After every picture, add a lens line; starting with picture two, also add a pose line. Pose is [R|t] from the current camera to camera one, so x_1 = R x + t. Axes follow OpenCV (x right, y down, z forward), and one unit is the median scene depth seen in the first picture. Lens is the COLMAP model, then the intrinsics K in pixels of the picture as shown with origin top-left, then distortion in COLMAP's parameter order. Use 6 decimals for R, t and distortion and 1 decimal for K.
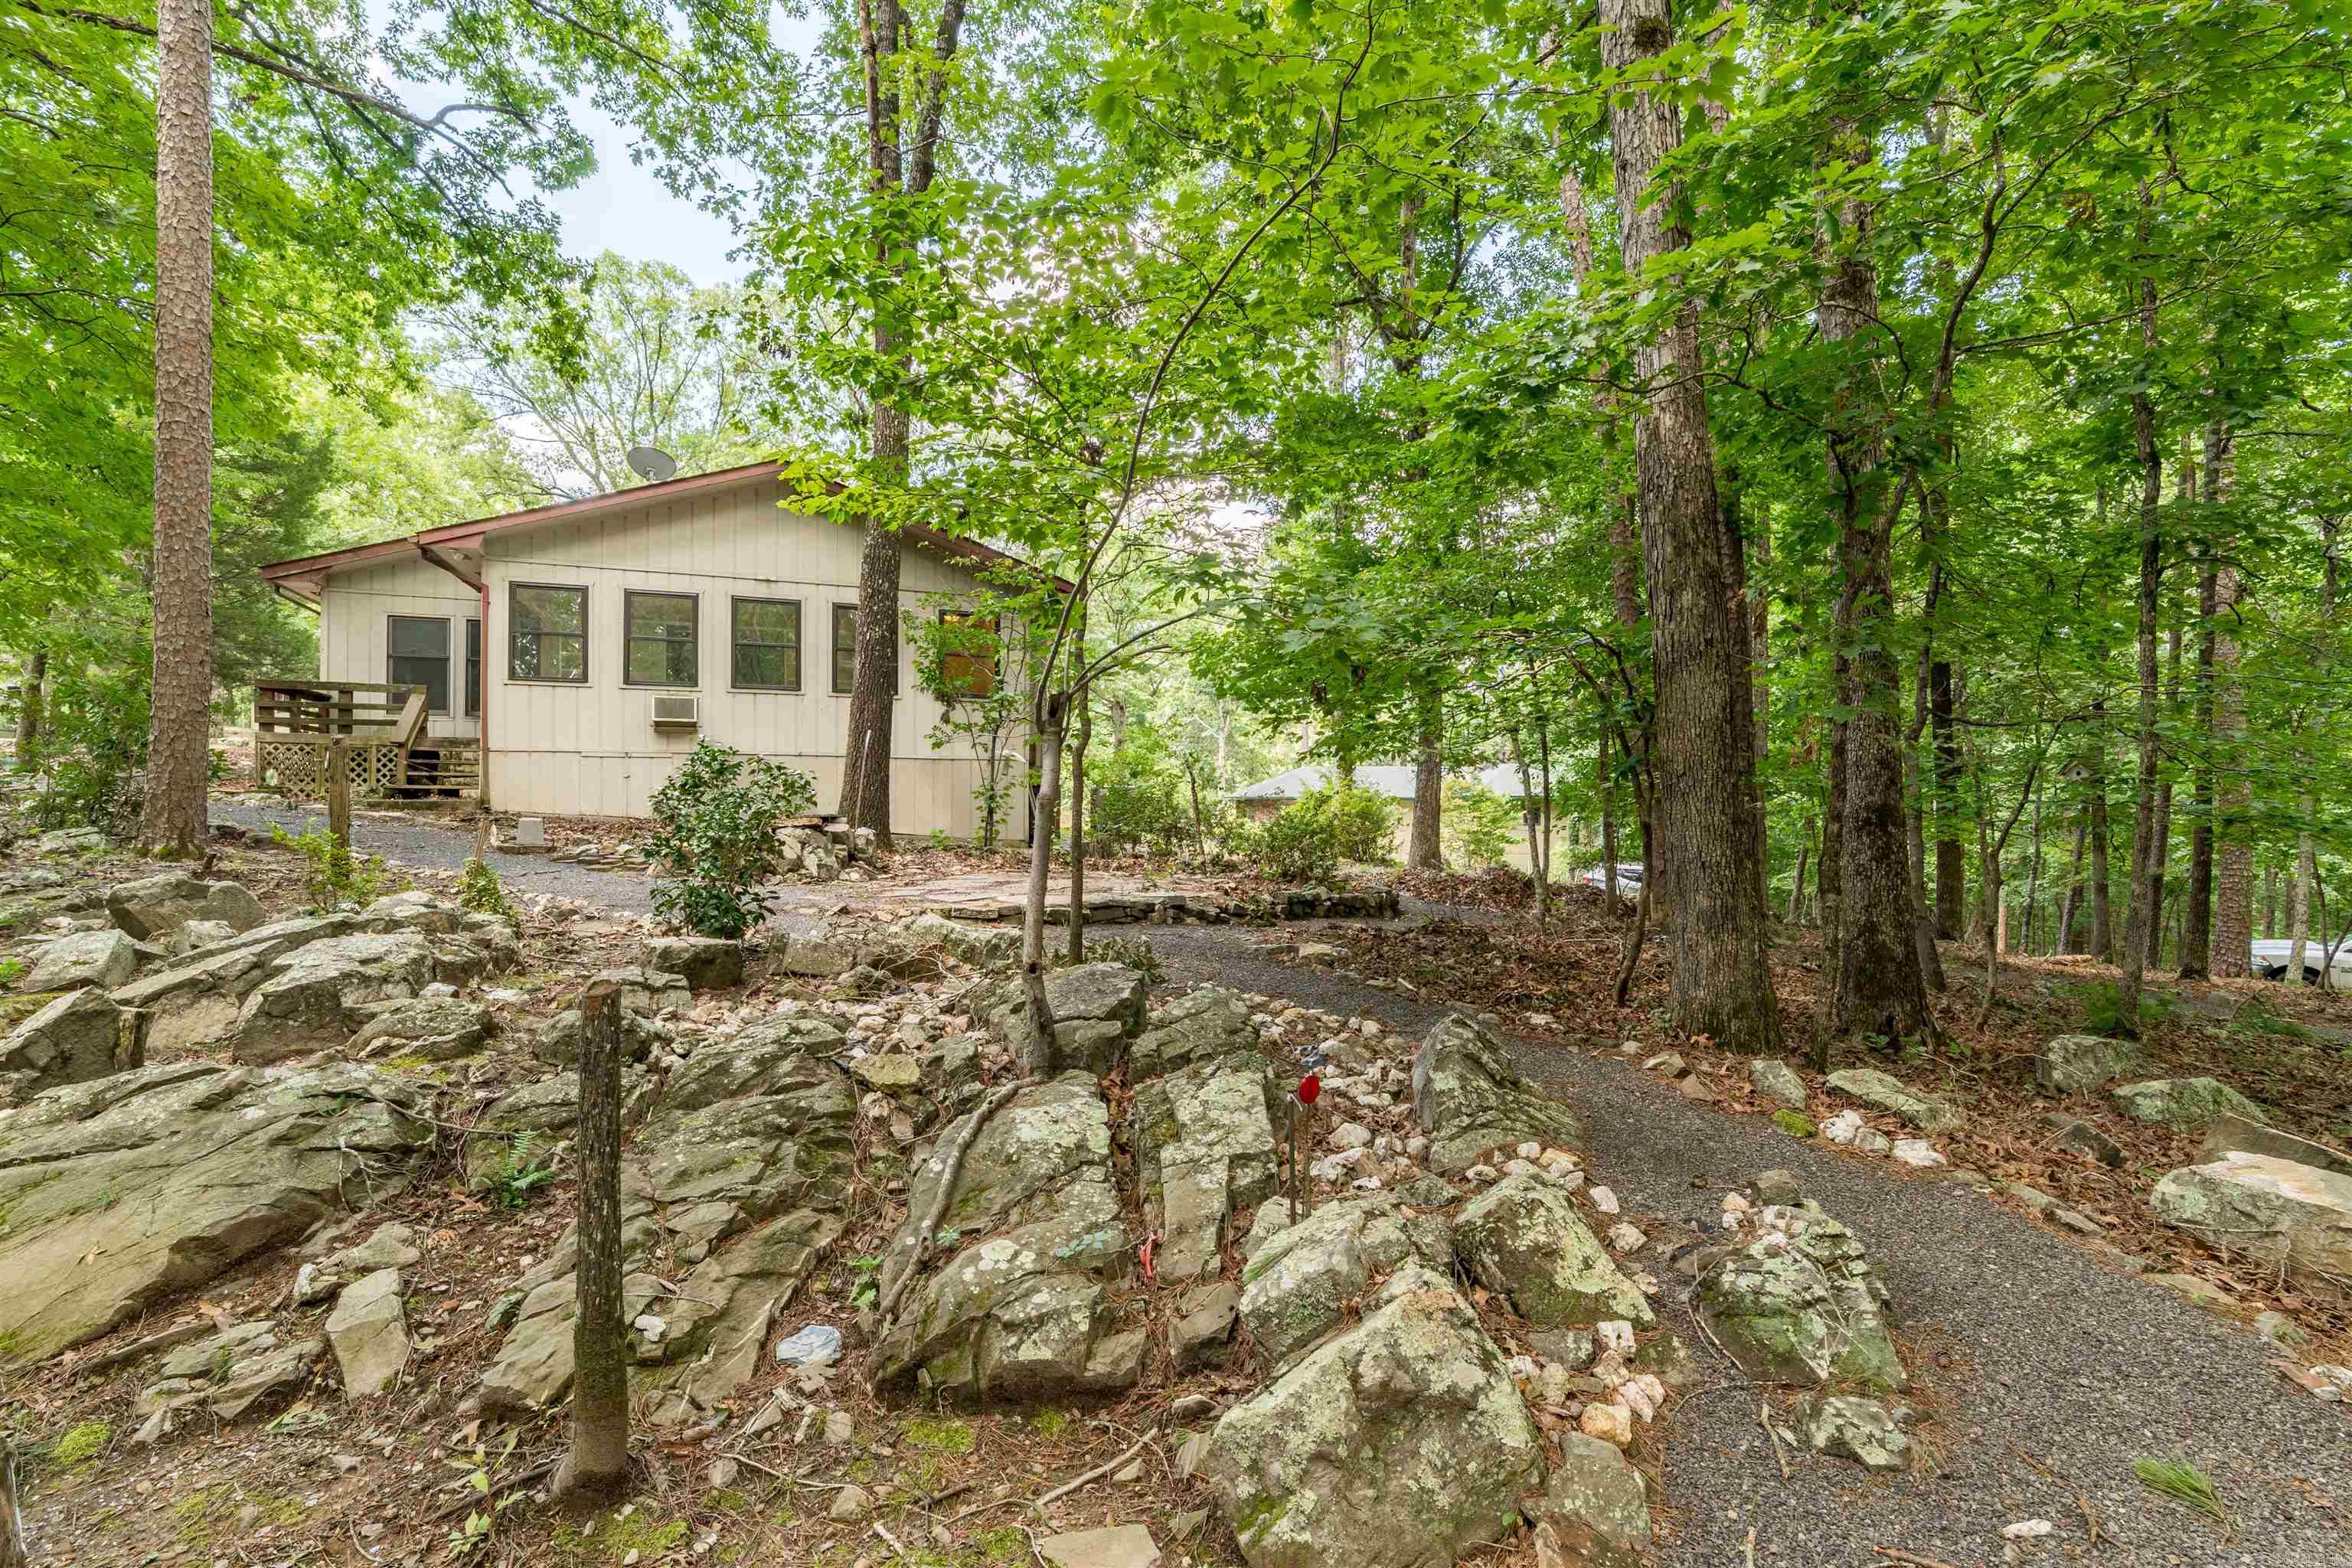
lens RADIAL K [[1084.6, 0, 1176.0], [0, 1084.6, 784.0], [0, 0, 1]] dist [-0.000036, 0.000570]
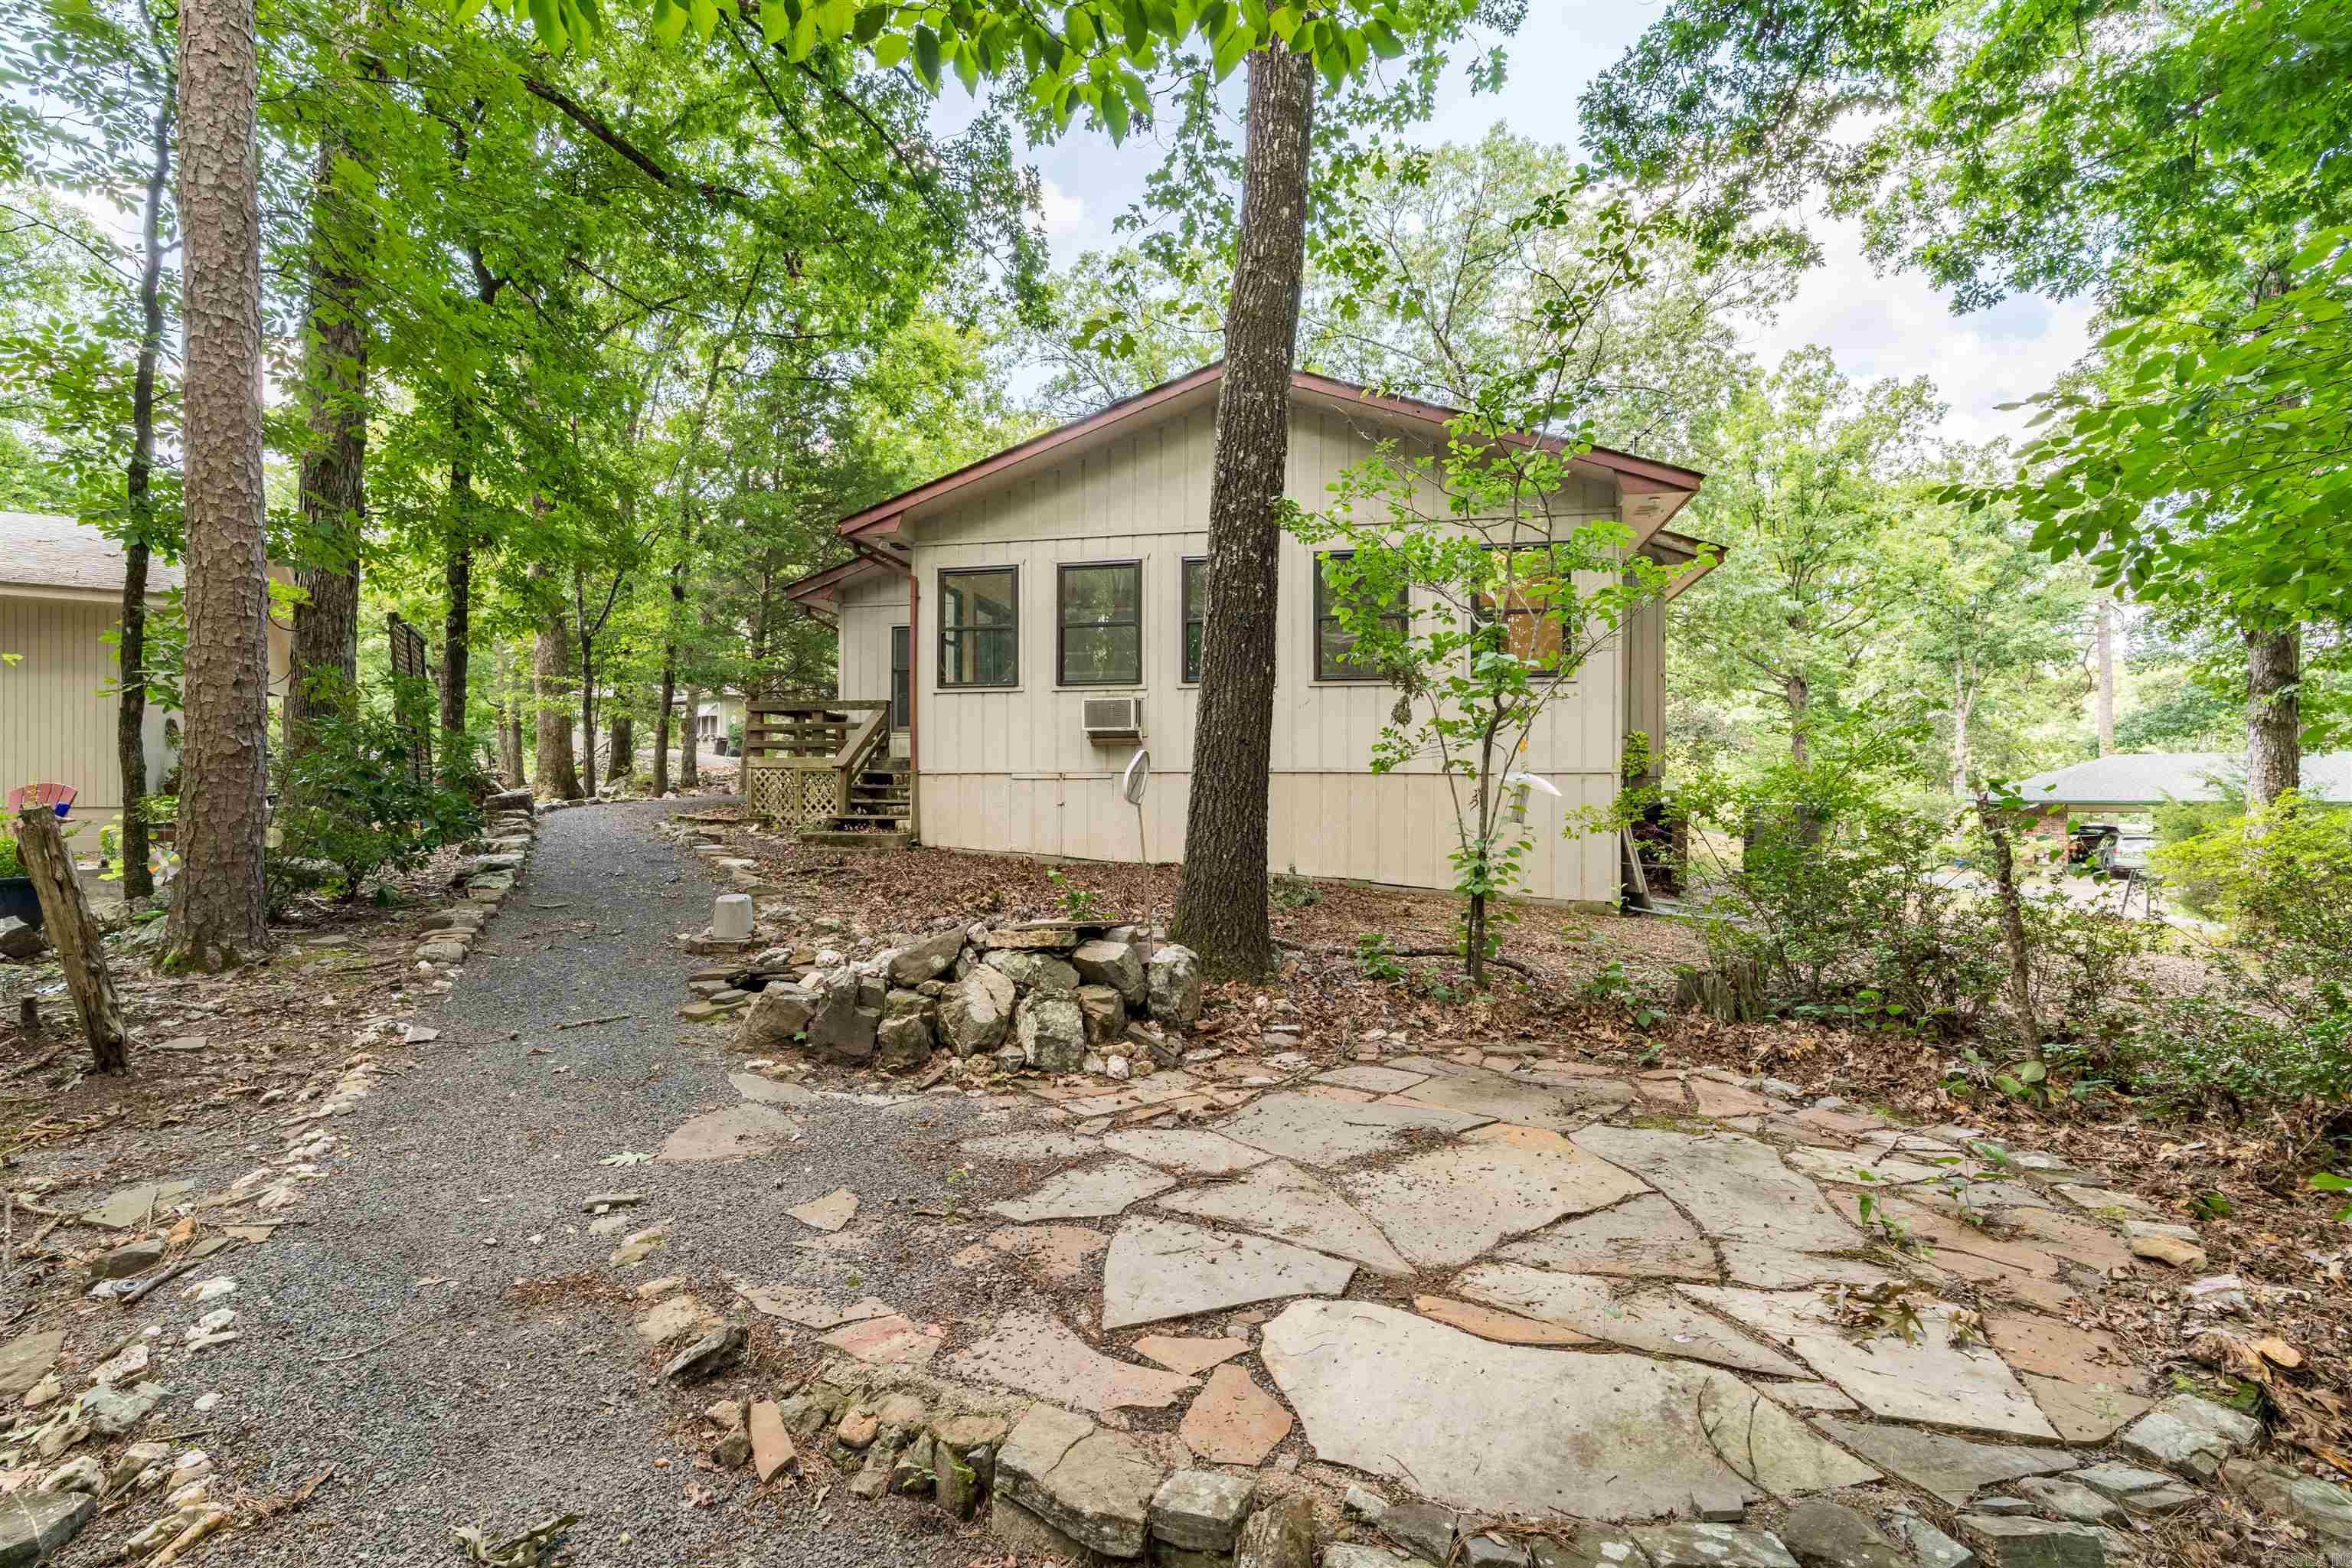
lens RADIAL K [[1067.1, 0, 1176.0], [0, 1067.1, 784.0], [0, 0, 1]] dist [-0.000809, -0.000027]
pose [[0.834216, -0.005620, -0.551410, -0.014123], [0.009439, 0.999947, 0.004087, -0.023803], [0.551358, -0.008614, 0.834224, 0.408685]]
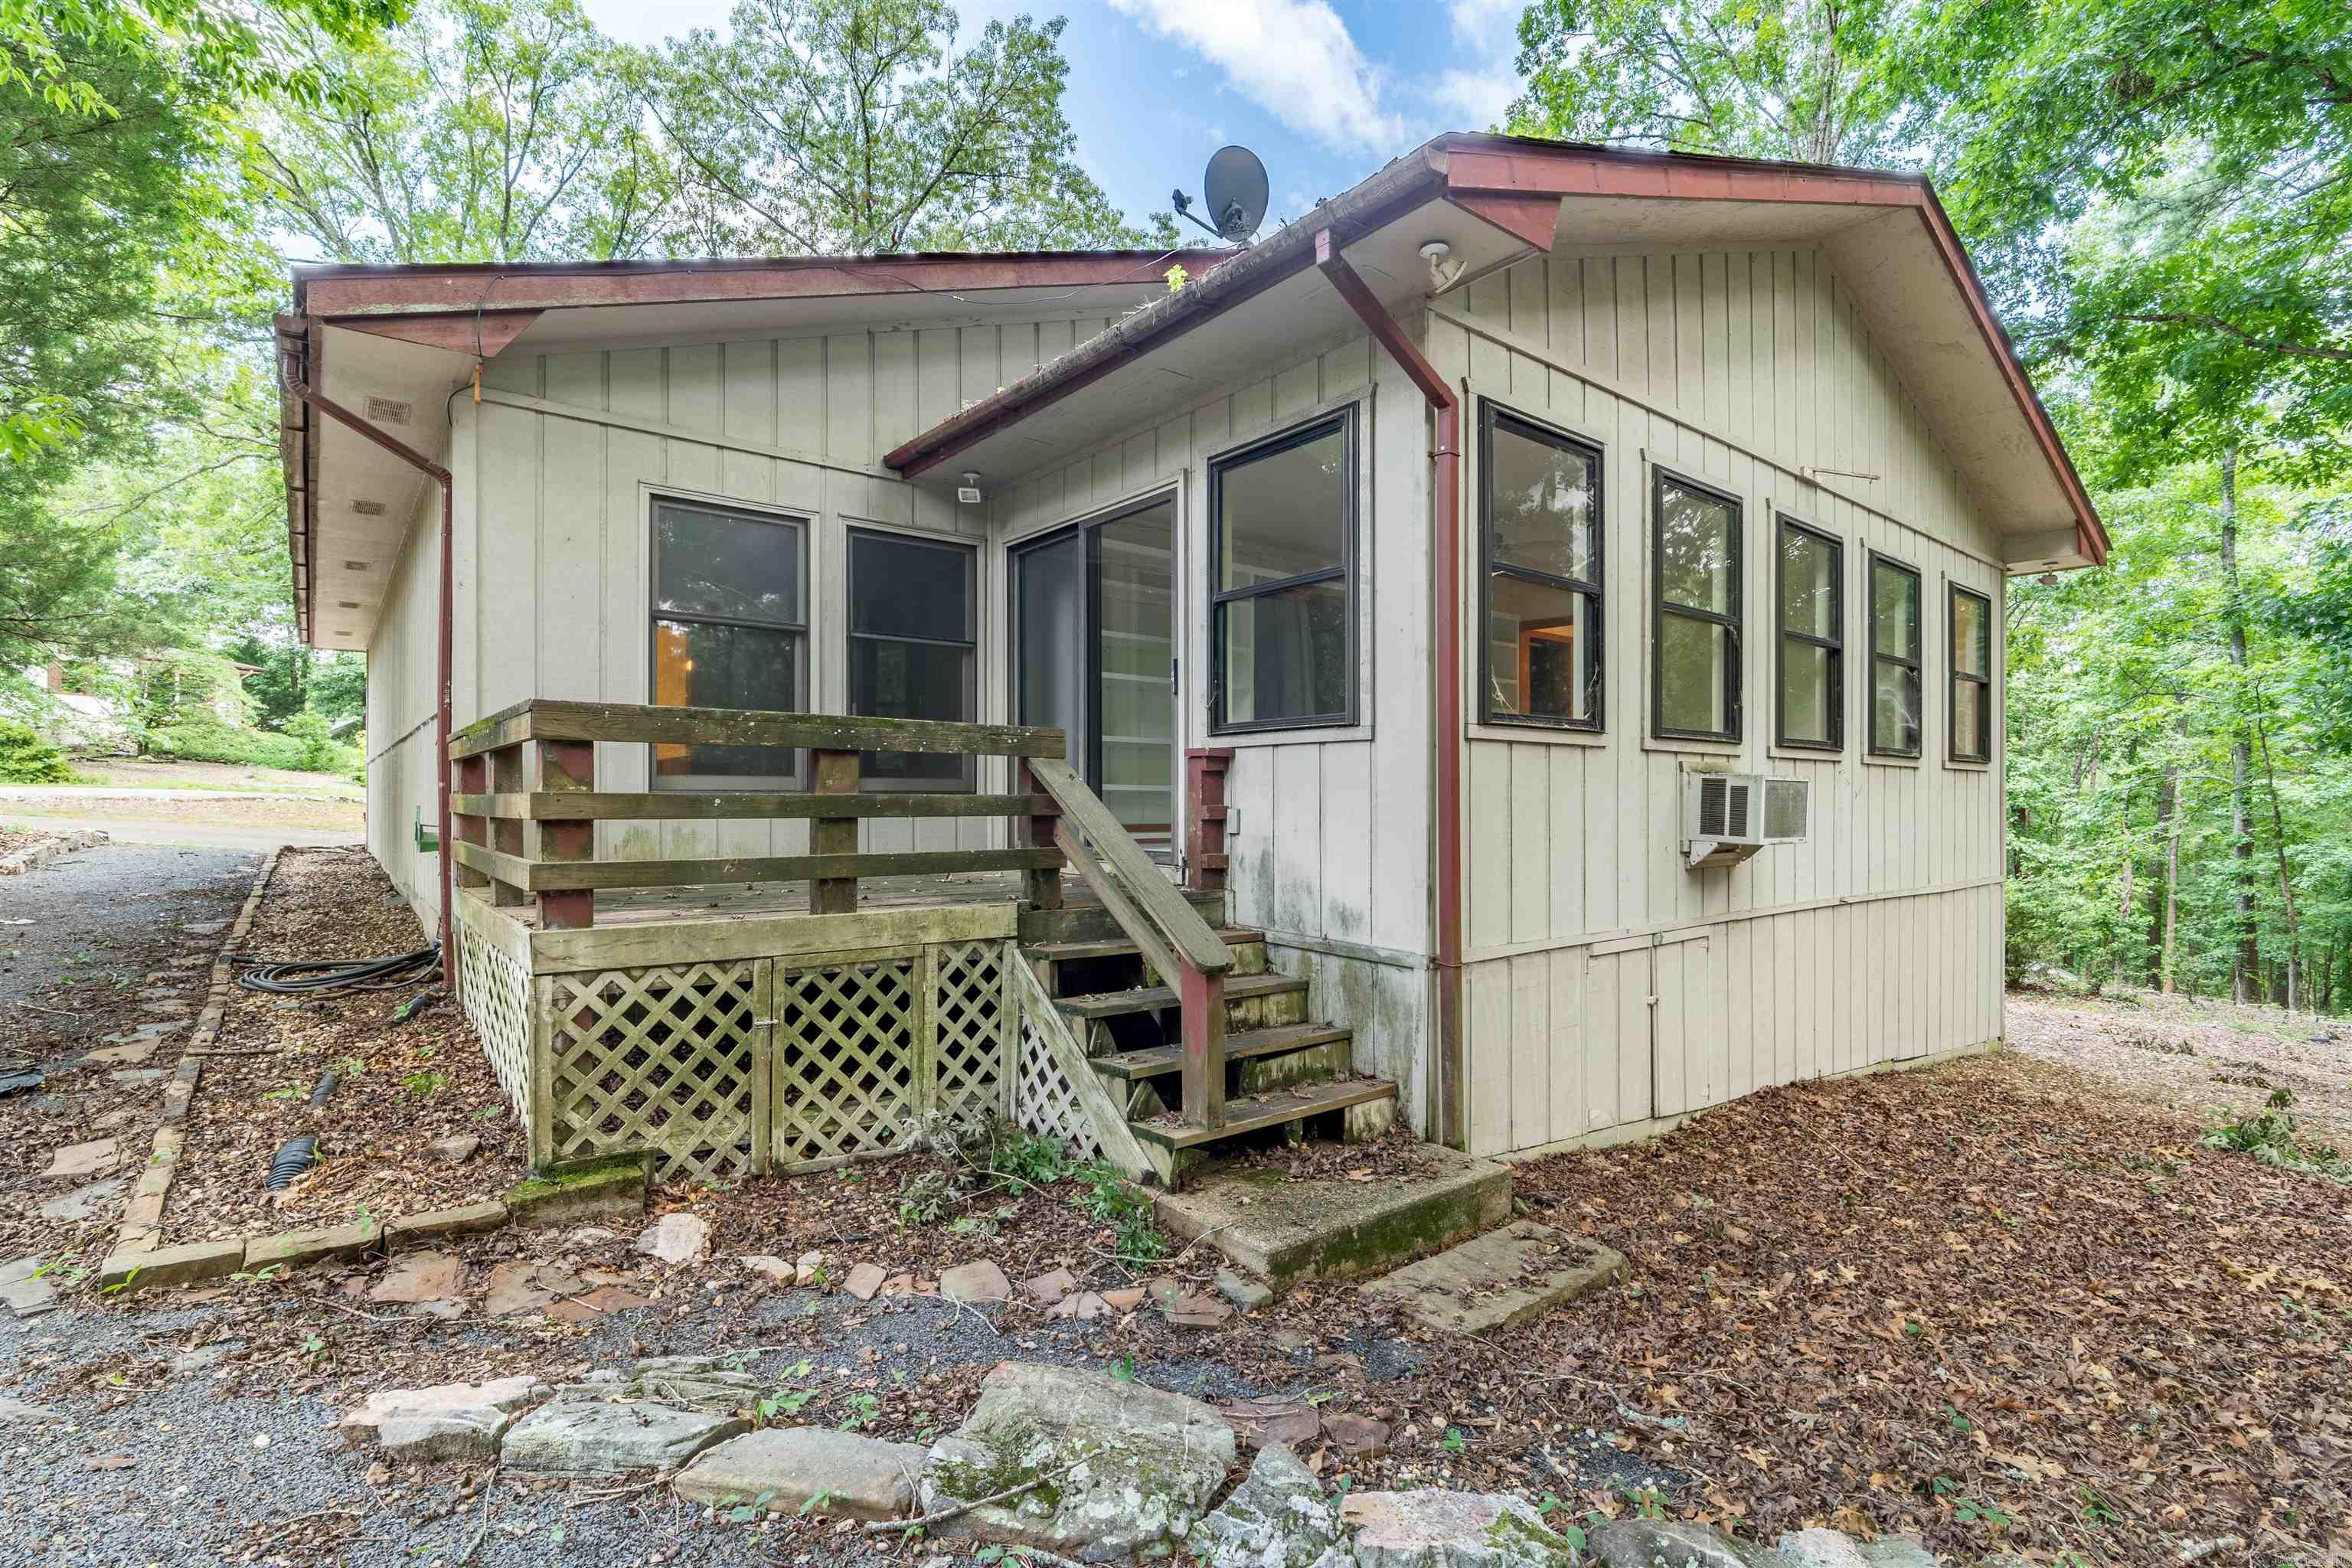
lens RADIAL K [[1084.6, 0, 1176.0], [0, 1084.6, 784.0], [0, 0, 1]] dist [-0.000036, 0.000570]
pose [[0.951895, 0.009363, 0.306280, -0.765182], [-0.008950, 0.999956, -0.002754, -0.075454], [-0.306292, -0.000120, 0.951937, 0.724202]]
